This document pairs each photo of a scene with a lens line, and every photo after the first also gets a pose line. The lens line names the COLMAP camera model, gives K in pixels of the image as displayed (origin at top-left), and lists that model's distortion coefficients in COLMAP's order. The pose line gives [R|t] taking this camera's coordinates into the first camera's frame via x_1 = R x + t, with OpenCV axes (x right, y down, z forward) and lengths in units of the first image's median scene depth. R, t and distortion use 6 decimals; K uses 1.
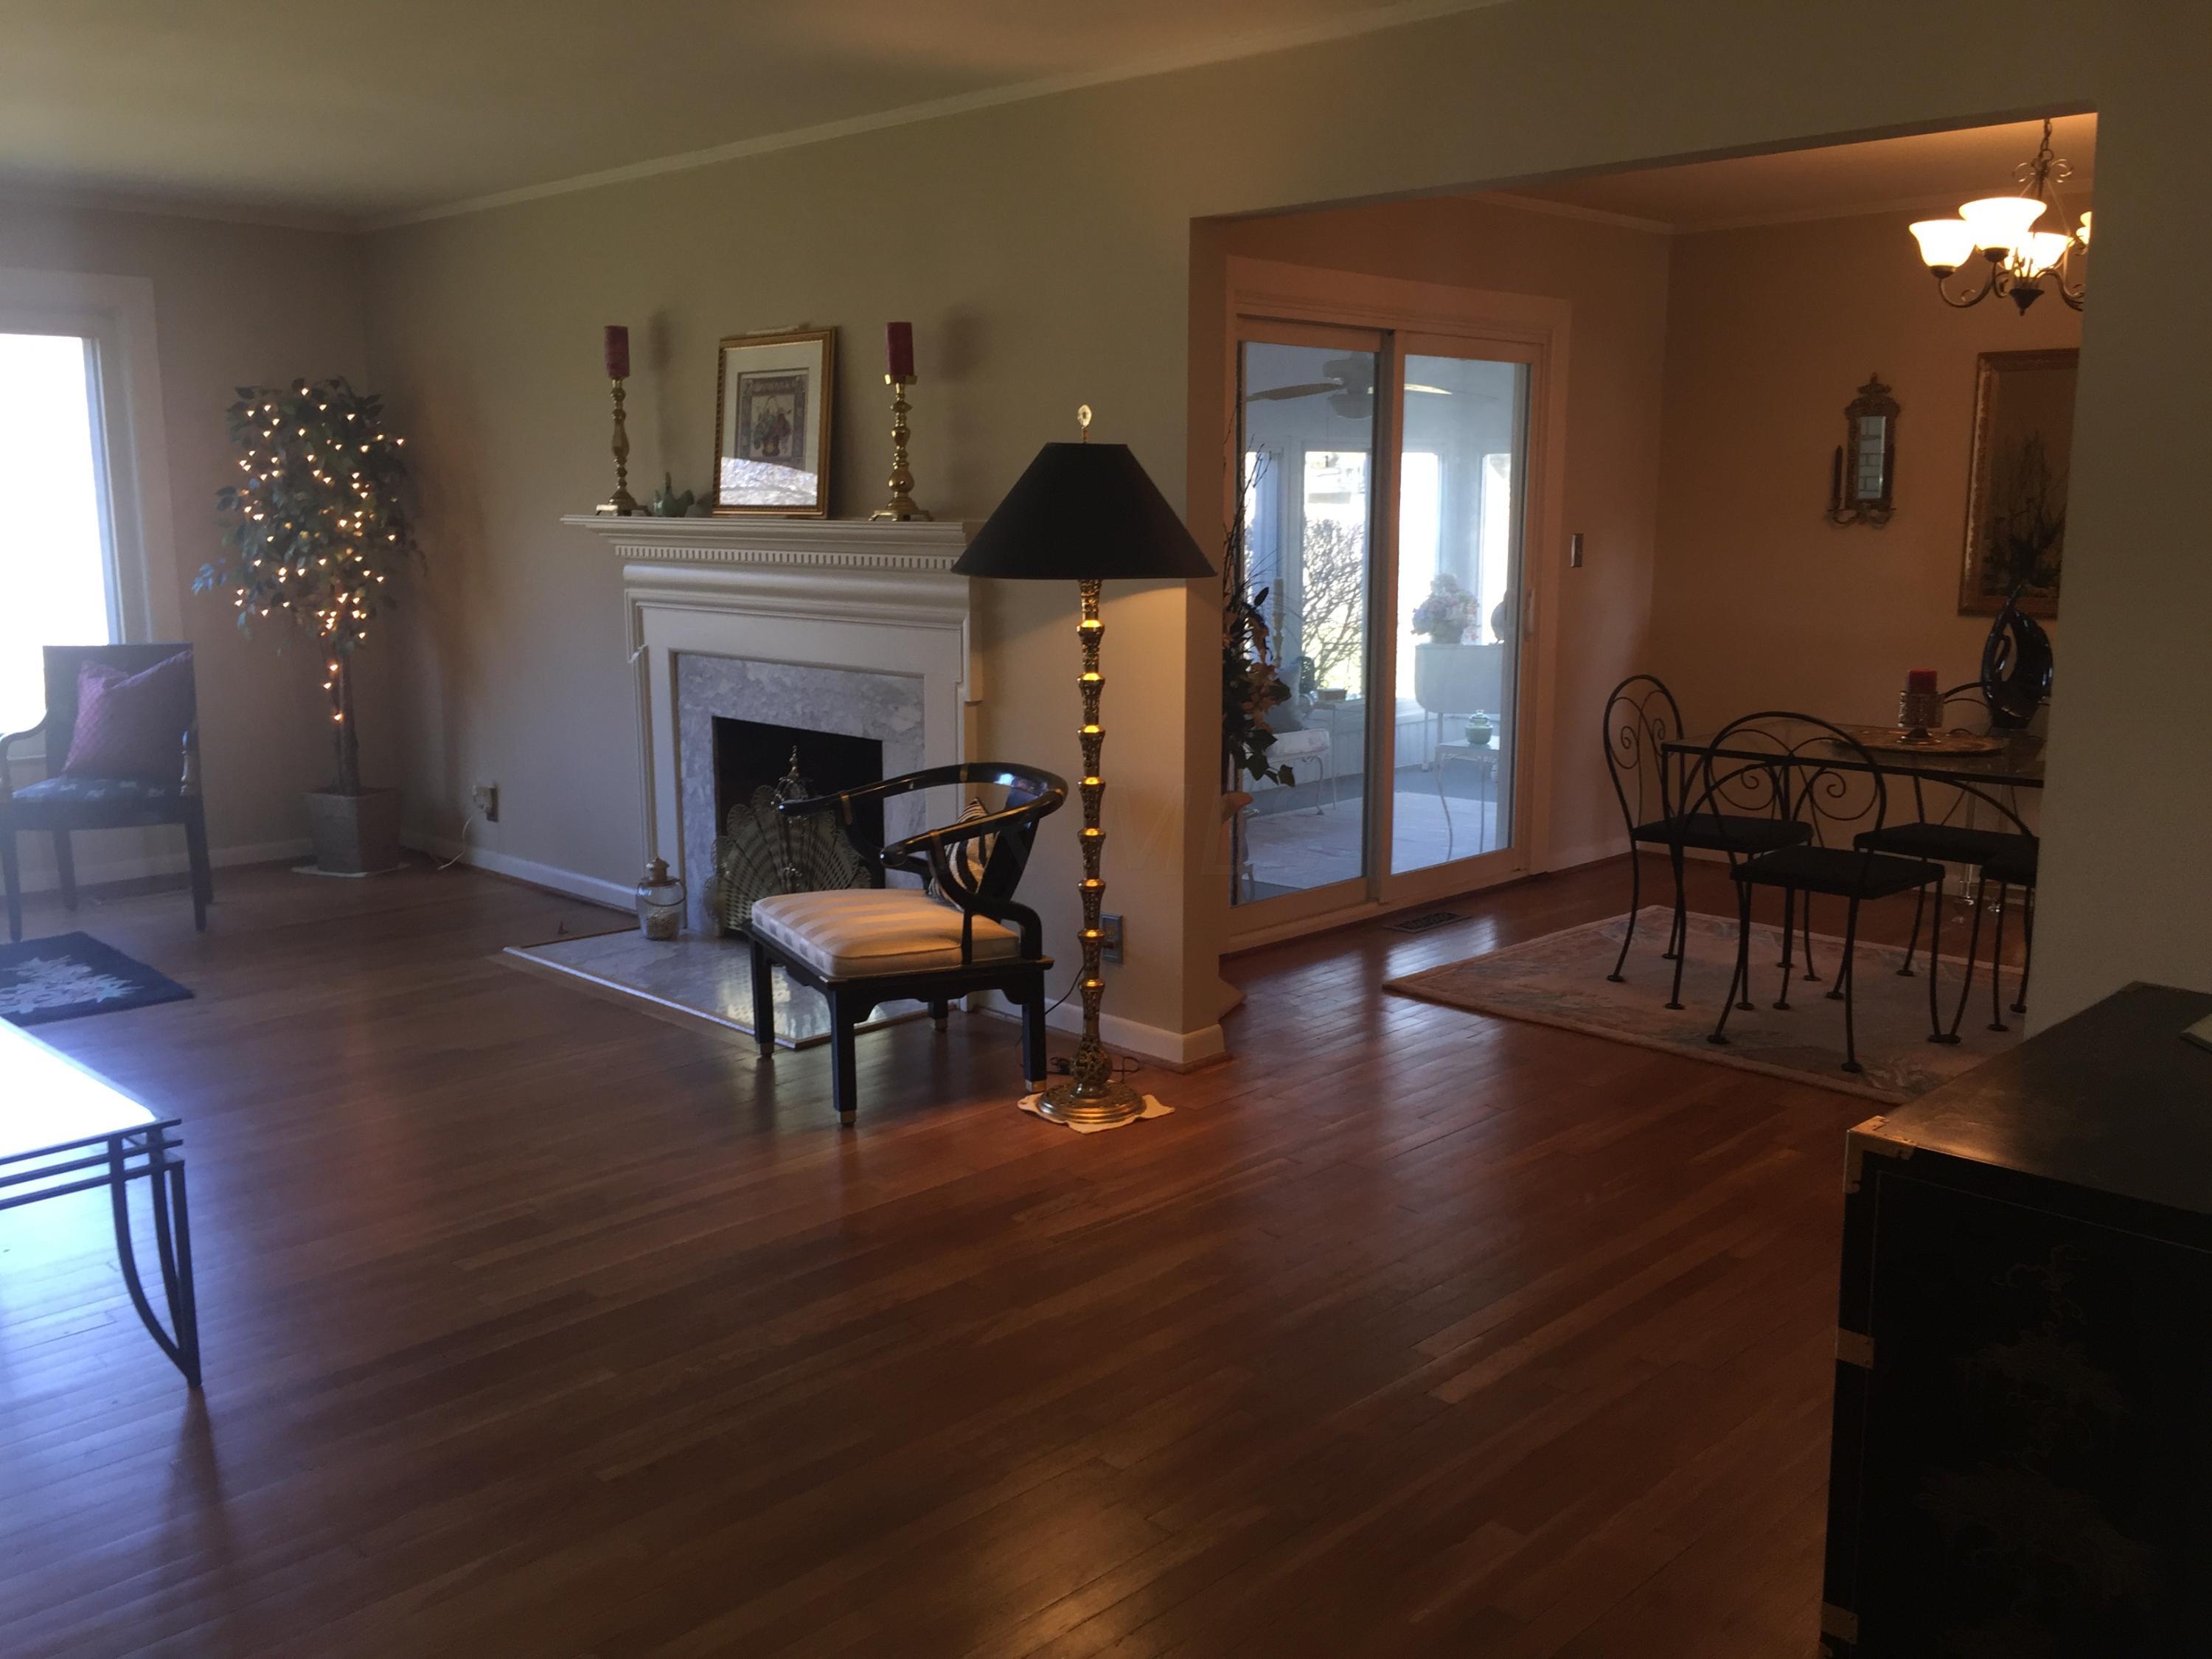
lens RADIAL K [[1882.5, 0, 1093.1], [0, 1882.5, 813.8], [0, 0, 1]] dist [0.091319, -0.120902]
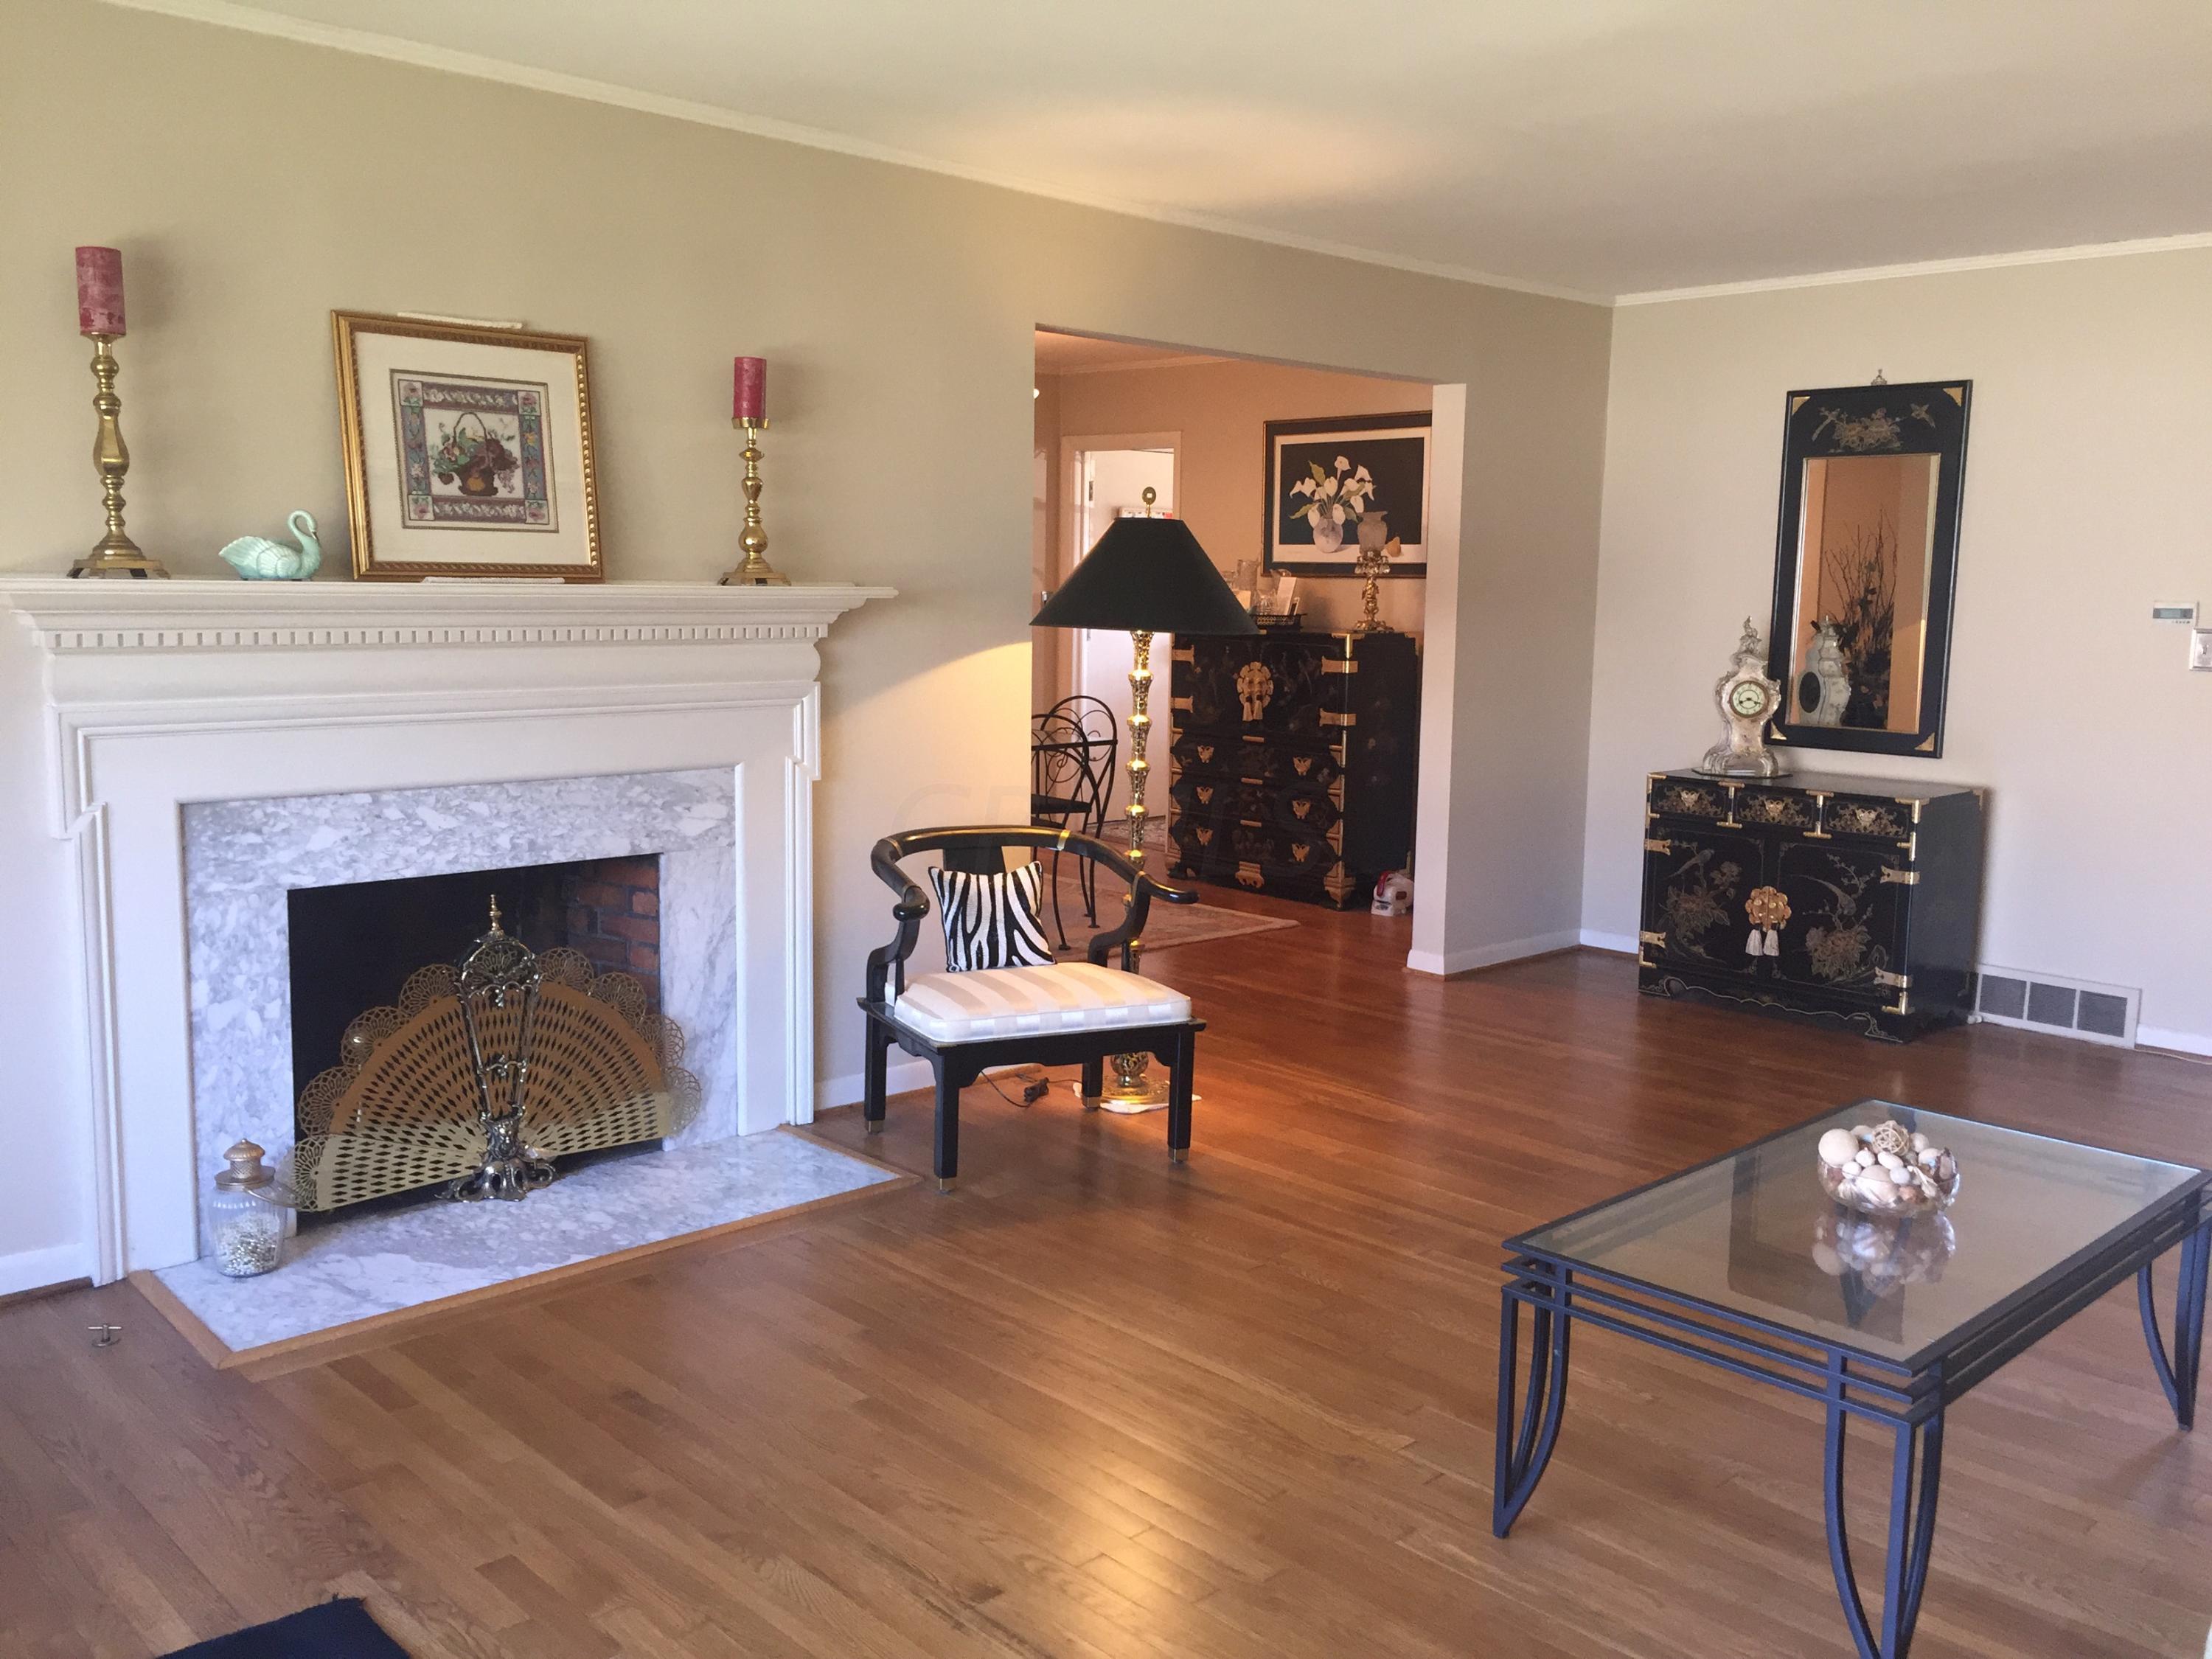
lens RADIAL K [[1895.9, 0, 1097.3], [0, 1895.9, 809.6], [0, 0, 1]] dist [0.083470, -0.102432]
pose [[0.031206, -0.124715, 0.991702, -0.896909], [0.149216, 0.981647, 0.118756, -0.123597], [-0.988312, 0.144272, 0.049243, 0.751164]]
